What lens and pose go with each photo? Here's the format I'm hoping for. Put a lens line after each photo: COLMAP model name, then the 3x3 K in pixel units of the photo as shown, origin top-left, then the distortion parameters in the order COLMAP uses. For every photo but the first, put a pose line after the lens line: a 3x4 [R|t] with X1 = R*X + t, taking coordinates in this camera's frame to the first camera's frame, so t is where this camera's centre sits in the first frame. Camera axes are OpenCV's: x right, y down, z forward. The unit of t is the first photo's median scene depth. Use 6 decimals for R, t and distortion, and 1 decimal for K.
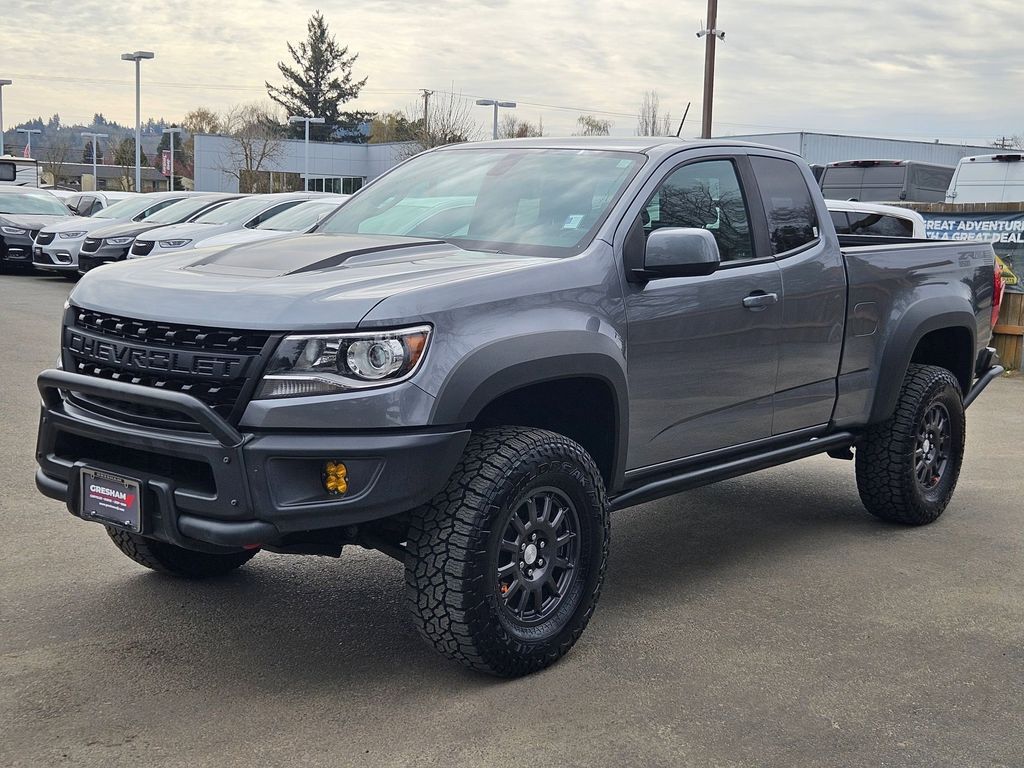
lens RADIAL K [[1367.7, 0, 511.8], [0, 1367.7, 391.7], [0, 0, 1]] dist [0.065859, 0.000000]
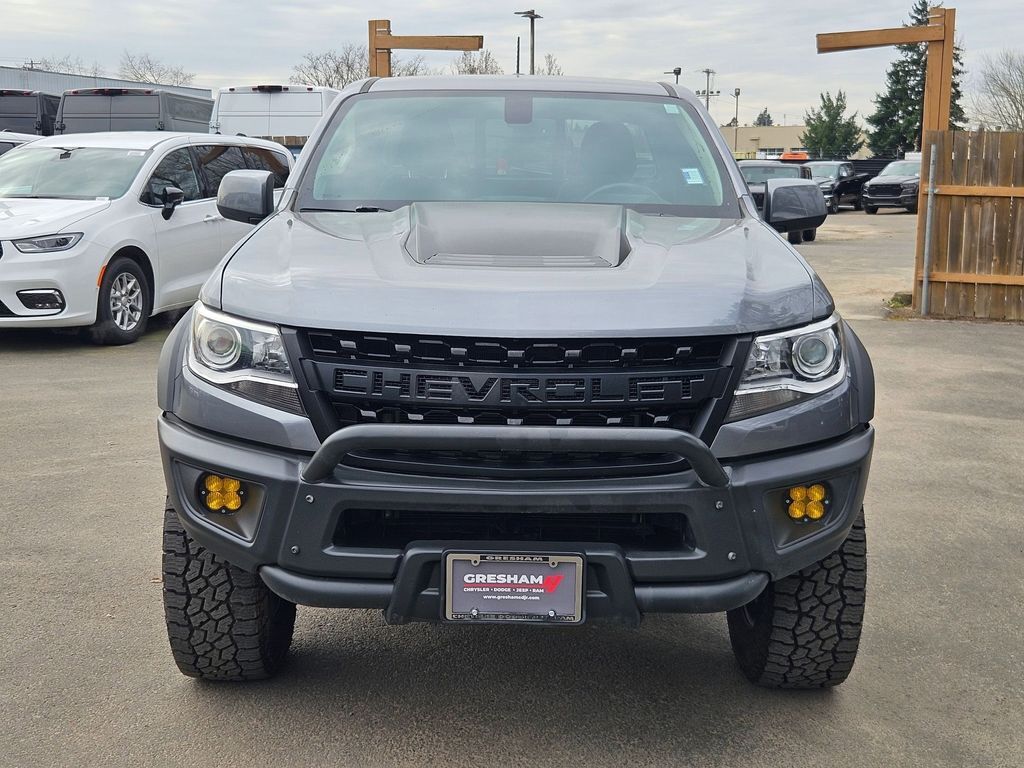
lens RADIAL K [[1367.7, 0, 503.3], [0, 1367.7, 389.6], [0, 0, 1]] dist [0.065859, 0.000000]
pose [[0.780271, -0.131242, 0.611516, -0.715214], [0.099370, 0.991330, 0.085965, -0.087710], [-0.617497, -0.006309, 0.786548, 0.425469]]
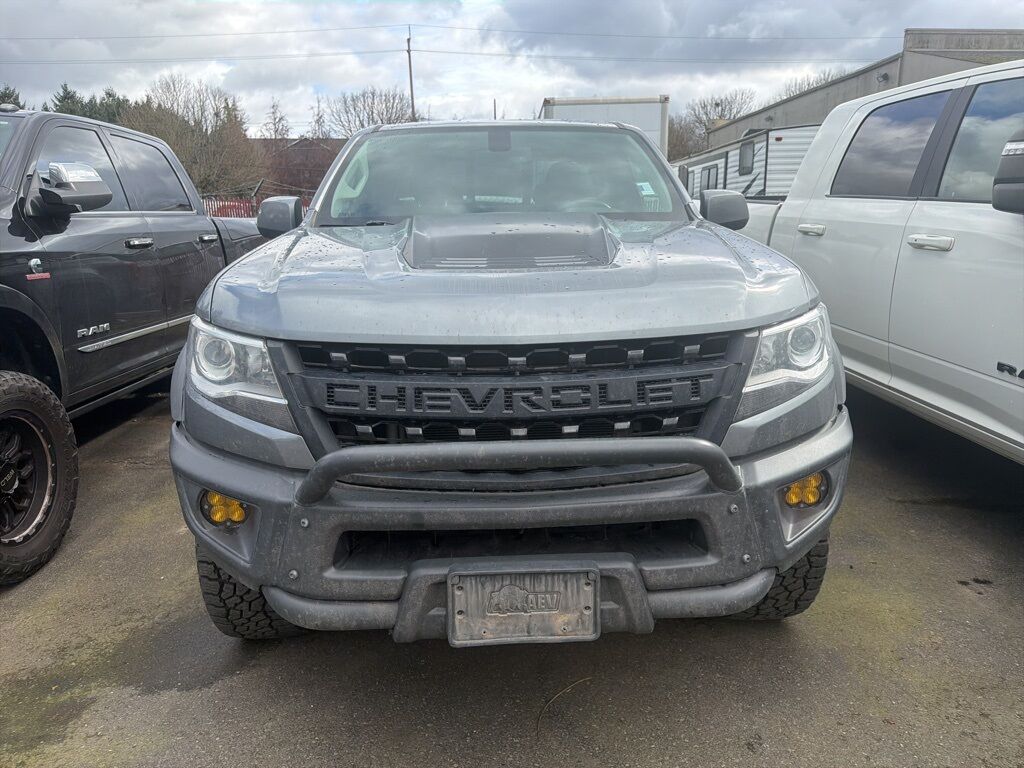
lens RADIAL K [[732.7, 0, 521.2], [0, 732.7, 374.9], [0, 0, 1]] dist [0.031962, -0.035354]
pose [[0.747331, -0.195584, 0.635014, -0.497868], [0.132068, 0.980352, 0.146521, -0.089982], [-0.651194, -0.025634, 0.758478, 0.711282]]
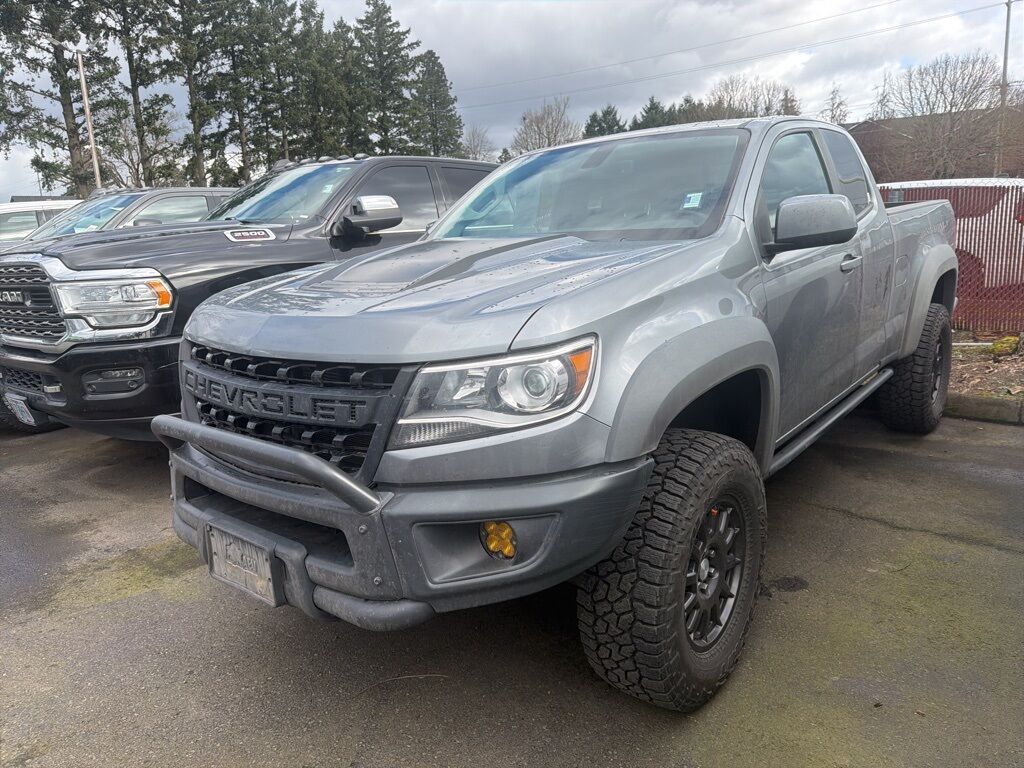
lens RADIAL K [[732.7, 0, 505.8], [0, 732.7, 383.3], [0, 0, 1]] dist [0.031962, -0.035354]
pose [[0.995909, -0.086712, -0.025433, -0.098125], [0.088589, 0.992395, 0.085465, -0.059565], [0.017829, -0.087368, 0.996017, 0.536223]]
